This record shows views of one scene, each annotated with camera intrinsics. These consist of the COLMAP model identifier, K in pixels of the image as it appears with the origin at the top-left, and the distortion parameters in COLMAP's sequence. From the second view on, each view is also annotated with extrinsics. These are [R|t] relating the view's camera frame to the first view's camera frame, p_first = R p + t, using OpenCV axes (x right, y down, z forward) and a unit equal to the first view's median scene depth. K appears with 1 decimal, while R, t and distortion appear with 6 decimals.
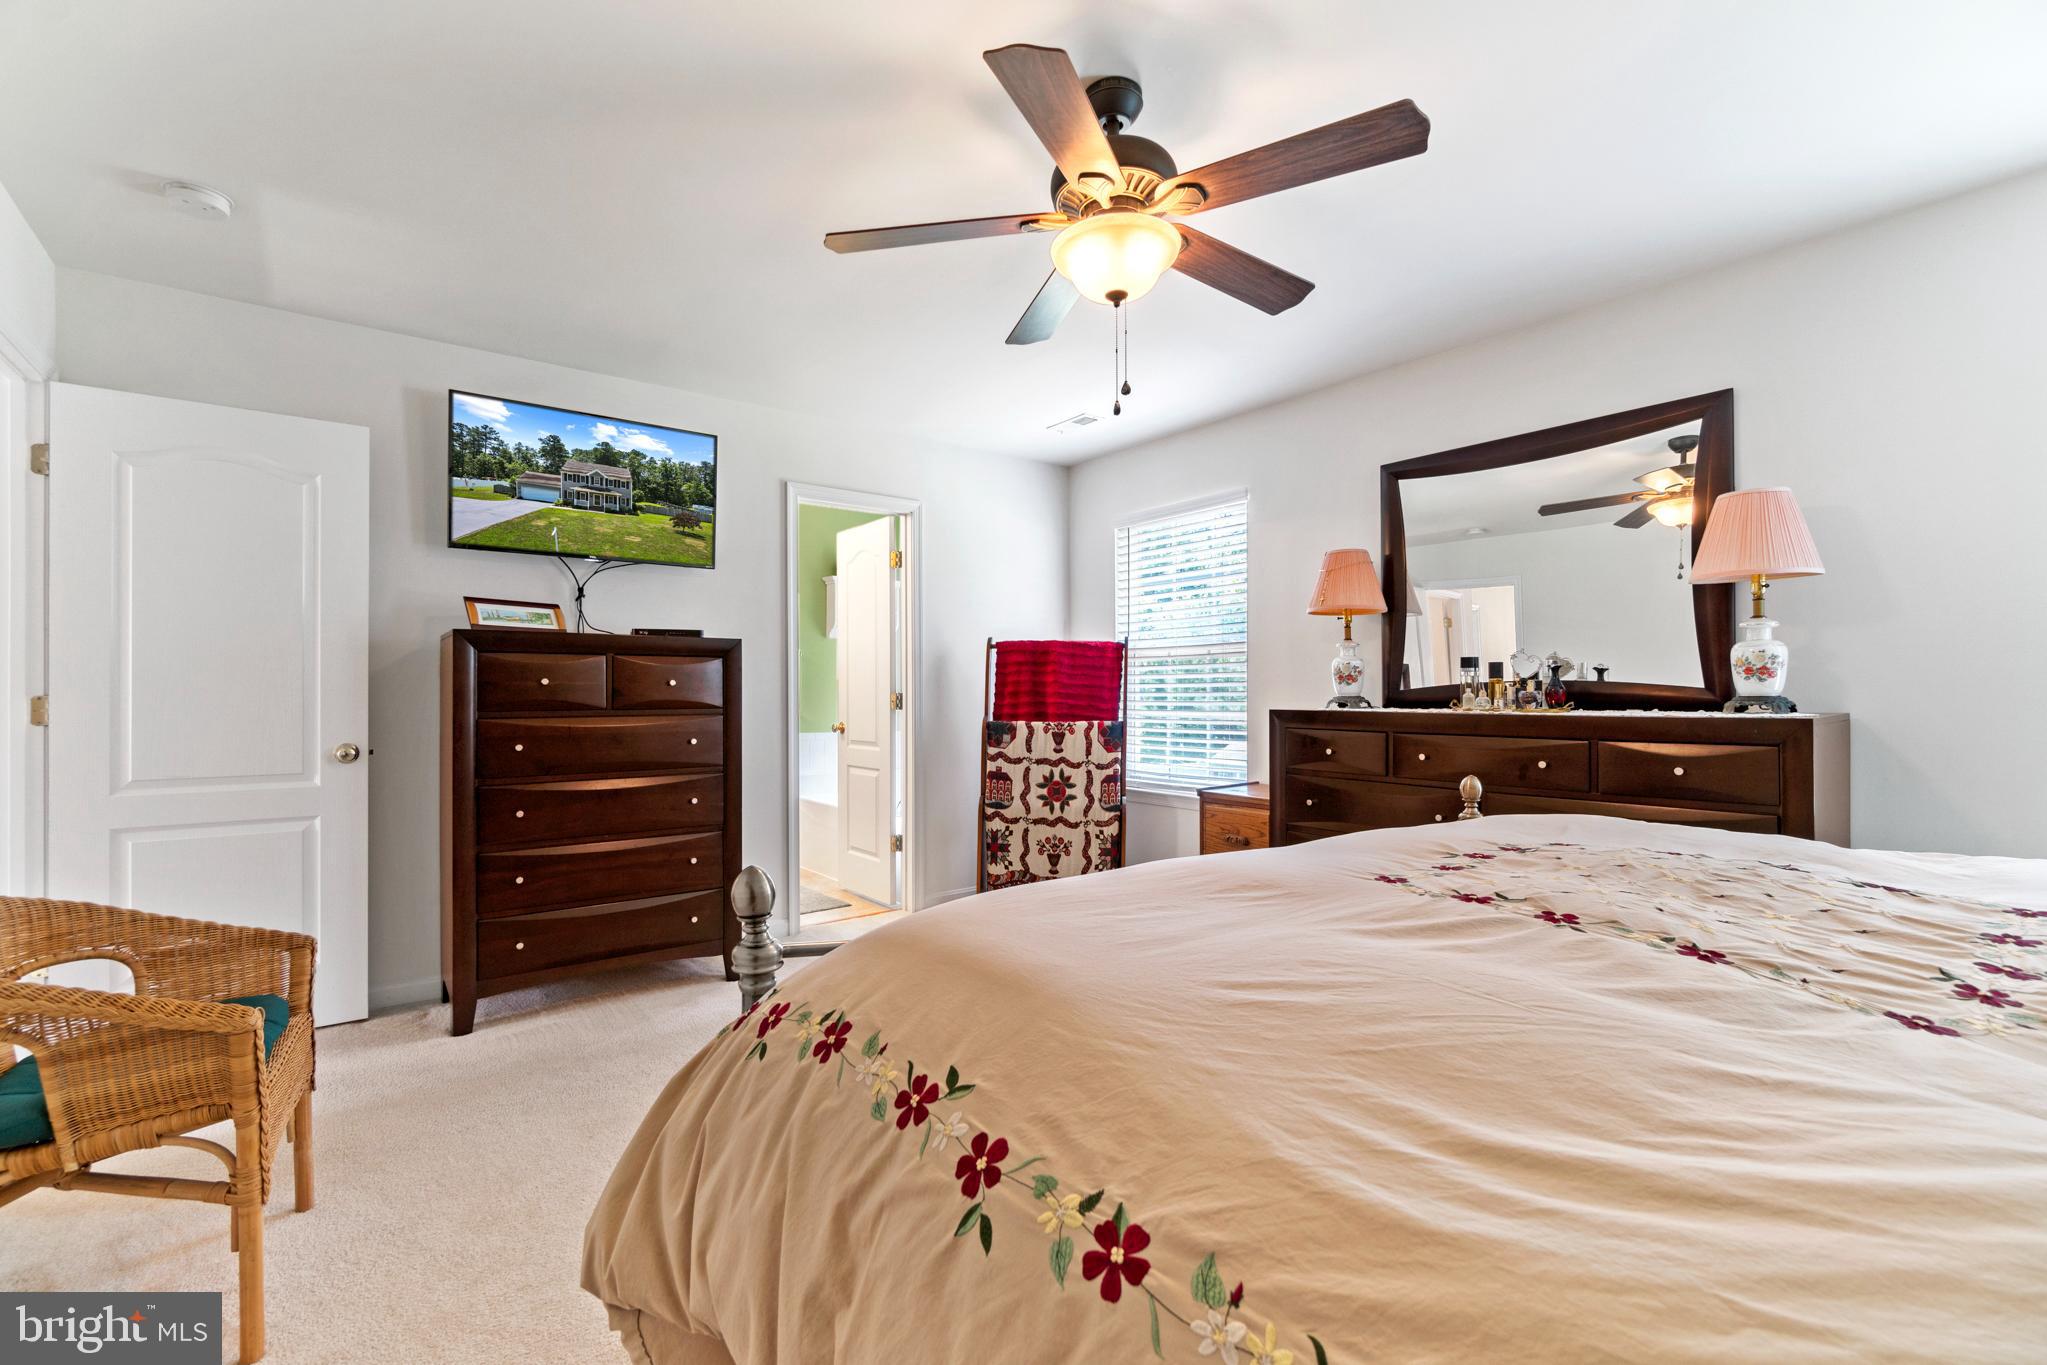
lens RADIAL K [[883.5, 0, 1025.8], [0, 883.5, 689.1], [0, 0, 1]] dist [0.004335, -0.000075]
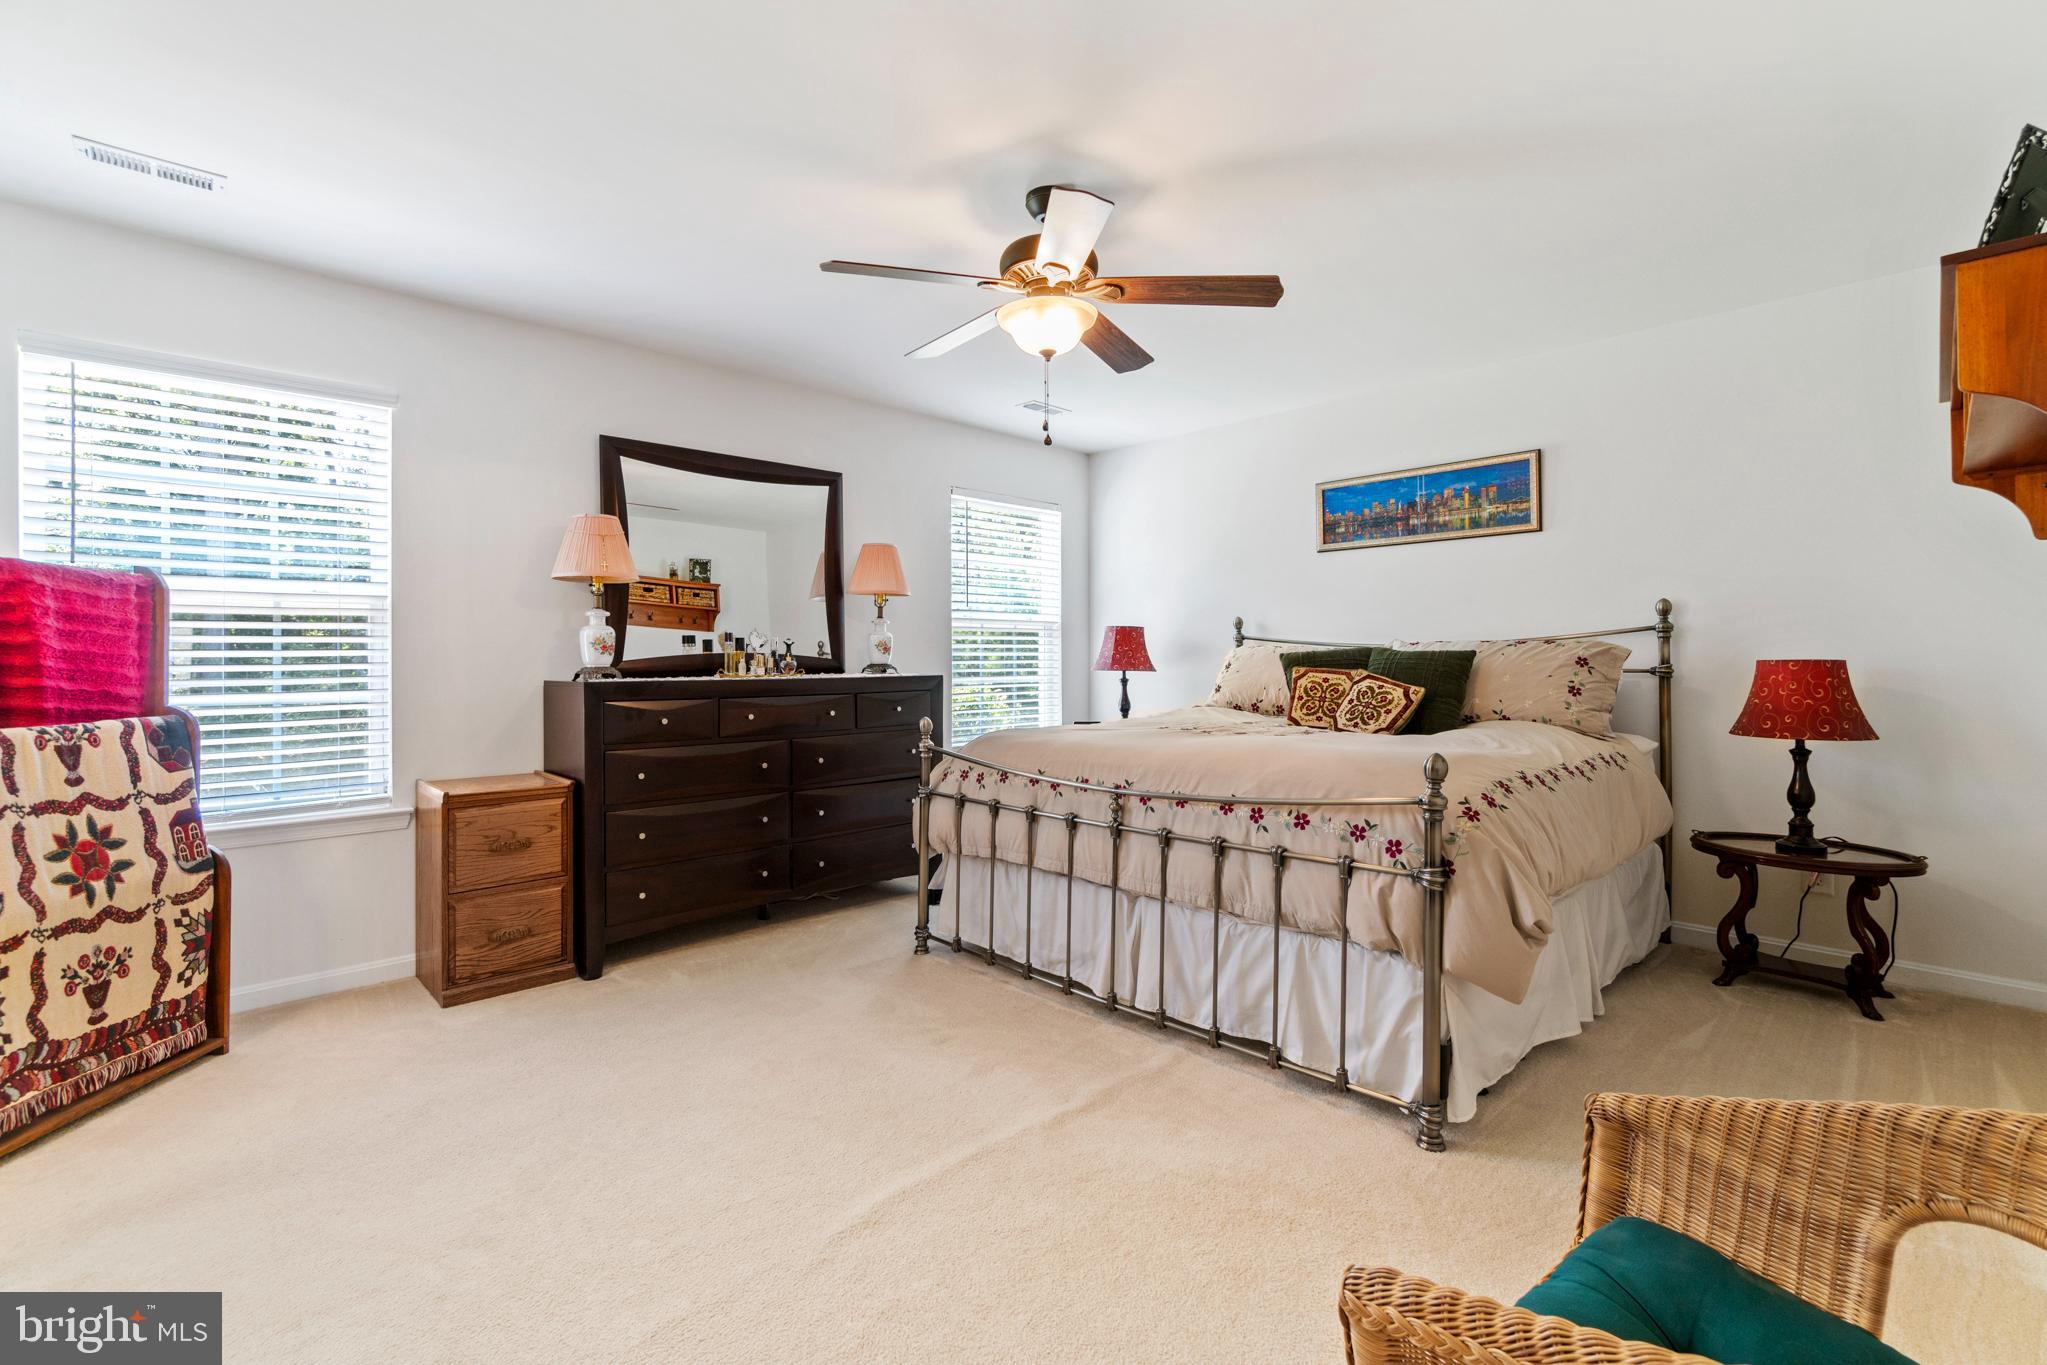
lens RADIAL K [[883.5, 0, 1026.1], [0, 883.5, 667.9], [0, 0, 1]] dist [0.004335, -0.000075]
pose [[-0.100686, -0.007622, 0.994889, -0.527802], [0.002101, 0.999967, 0.007874, 0.001980], [-0.994916, 0.002884, -0.100666, 0.517950]]
